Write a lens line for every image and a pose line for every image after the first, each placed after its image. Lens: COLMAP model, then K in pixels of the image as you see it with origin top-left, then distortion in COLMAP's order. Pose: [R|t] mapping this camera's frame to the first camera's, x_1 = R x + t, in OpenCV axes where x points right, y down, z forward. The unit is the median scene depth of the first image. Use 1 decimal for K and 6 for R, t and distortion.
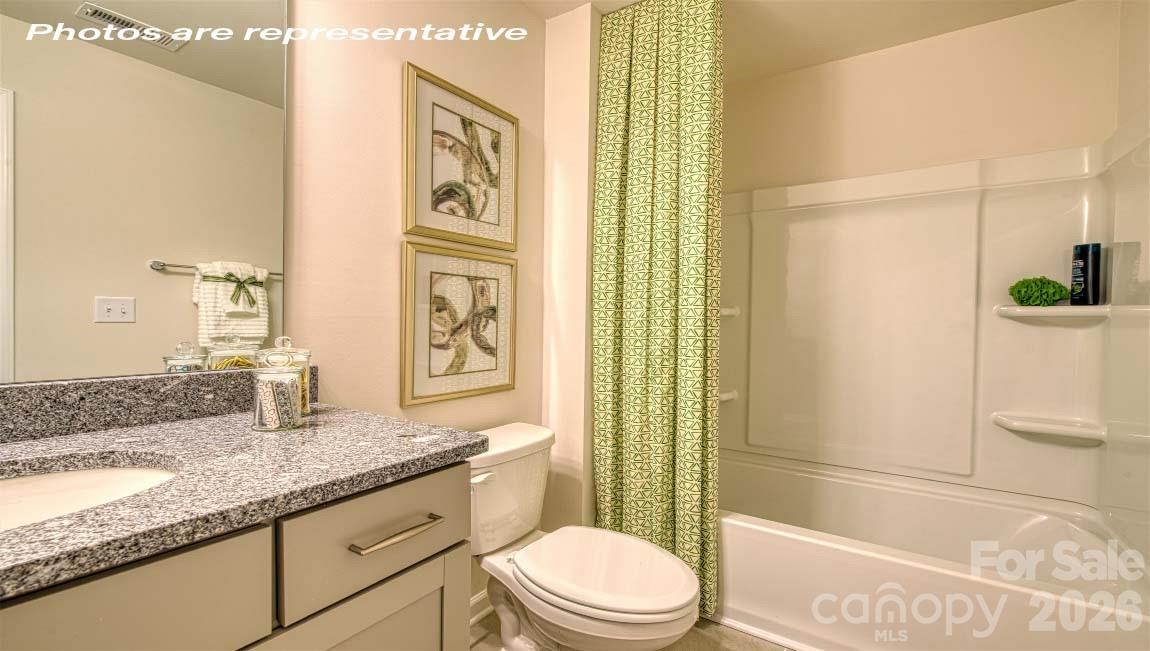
lens RADIAL K [[505.4, 0, 575.0], [0, 505.4, 325.5], [0, 0, 1]] dist [-0.001123, -0.000037]
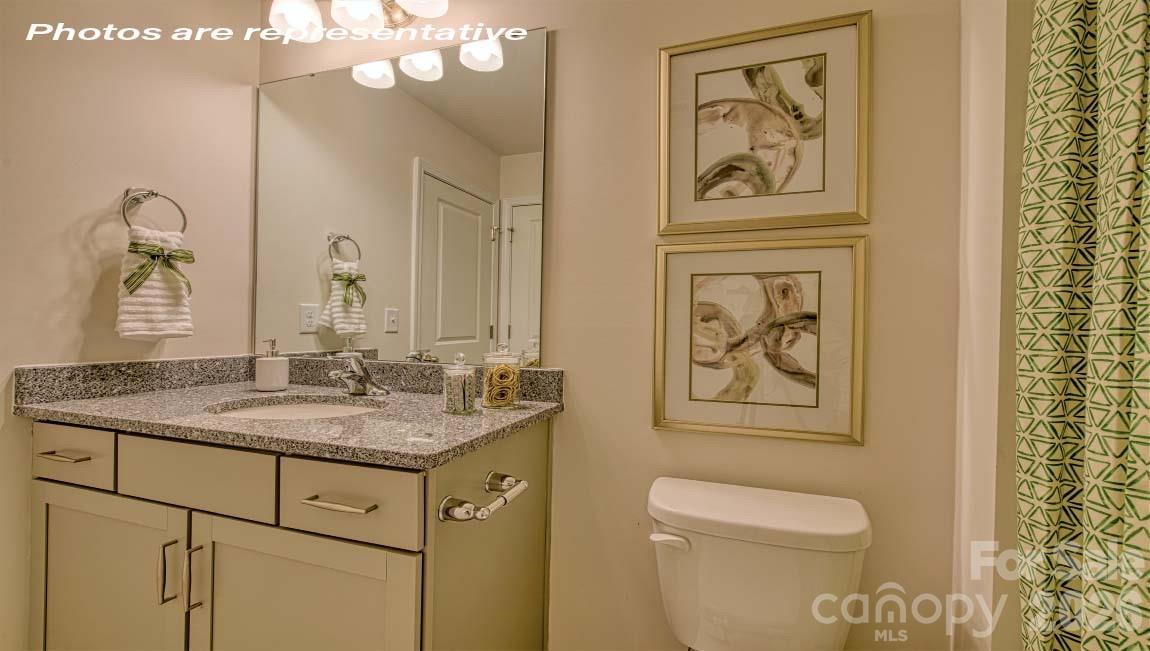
lens RADIAL K [[472.3, 0, 575.0], [0, 472.3, 325.5], [0, 0, 1]] dist [0.006482, 0.000182]
pose [[0.255803, -0.021693, -0.966485, 0.395410], [-0.026531, 0.999214, -0.029450, 0.006836], [0.966365, 0.033176, 0.255027, 0.575308]]
